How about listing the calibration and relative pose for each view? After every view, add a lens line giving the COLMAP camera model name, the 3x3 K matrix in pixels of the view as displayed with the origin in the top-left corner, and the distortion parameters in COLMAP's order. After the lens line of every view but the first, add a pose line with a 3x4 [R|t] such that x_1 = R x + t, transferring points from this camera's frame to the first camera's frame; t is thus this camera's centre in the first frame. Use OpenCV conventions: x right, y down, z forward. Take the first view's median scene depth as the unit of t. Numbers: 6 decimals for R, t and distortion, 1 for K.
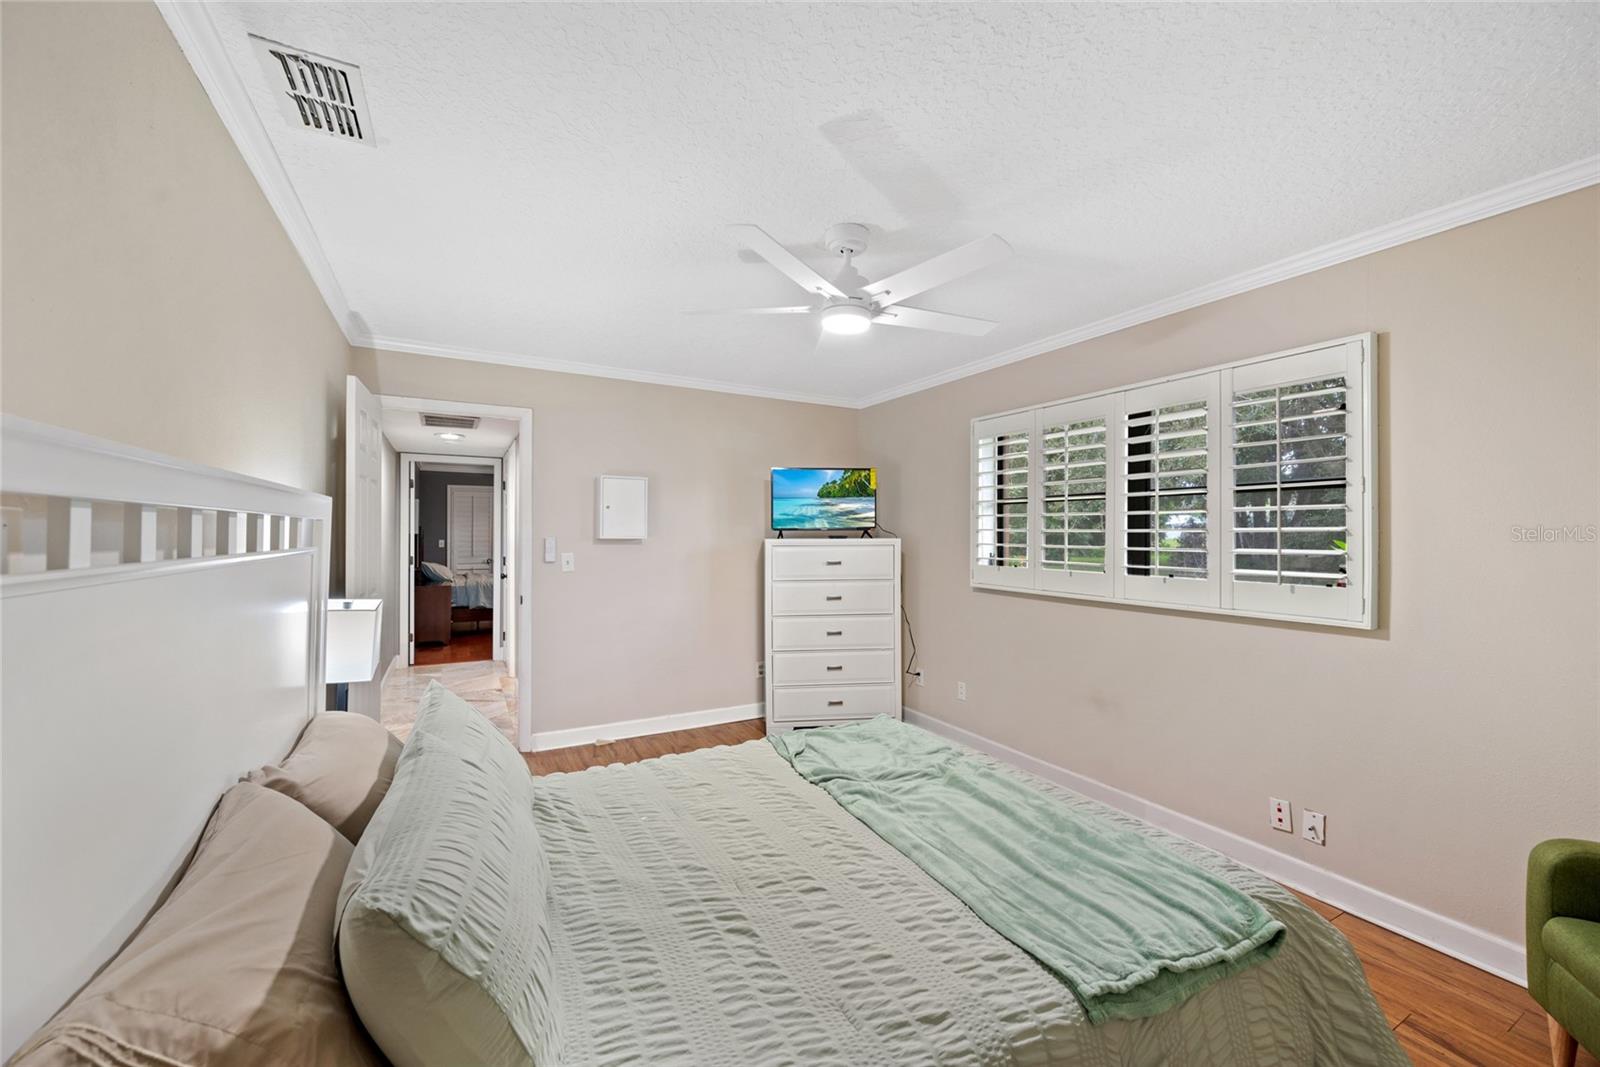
lens RADIAL K [[622.0, 0, 803.7], [0, 622.0, 528.4], [0, 0, 1]] dist [0.002178, 0.000301]
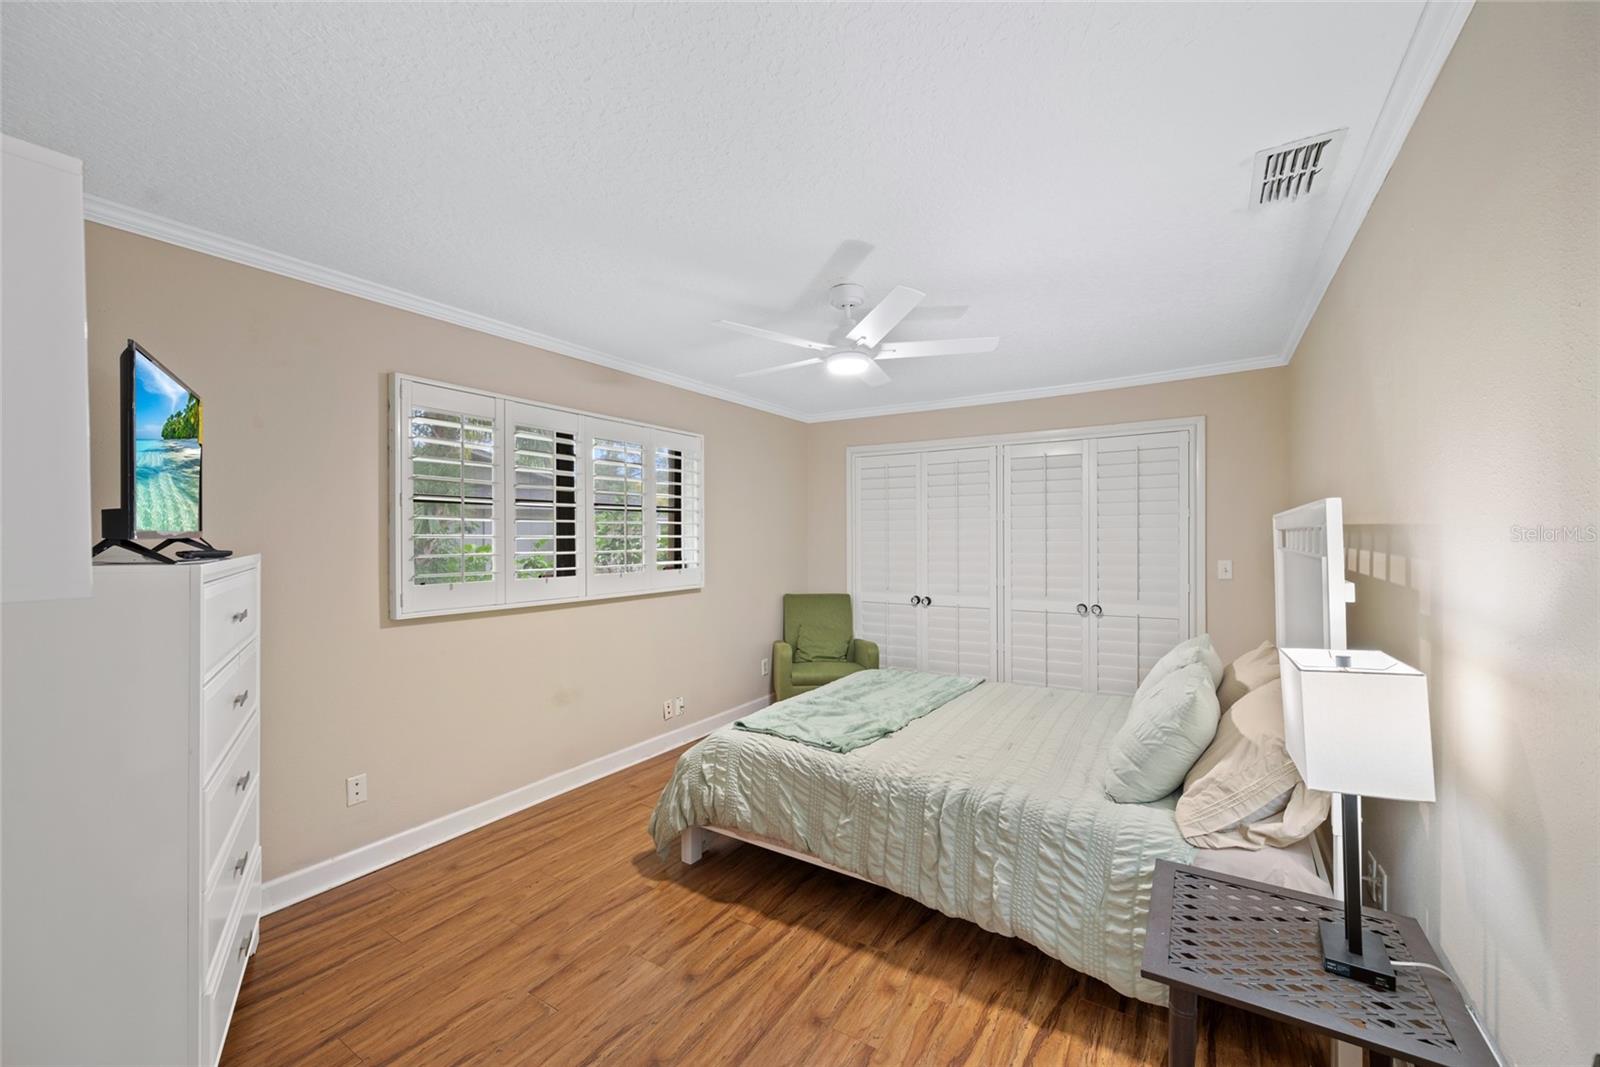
lens RADIAL K [[622.0, 0, 803.7], [0, 622.0, 535.4], [0, 0, 1]] dist [0.002178, 0.000301]
pose [[-0.480040, 0.001487, 0.877245, -0.675961], [-0.004028, 0.999984, -0.003900, 0.003181], [-0.877237, -0.005406, -0.480026, 1.176864]]
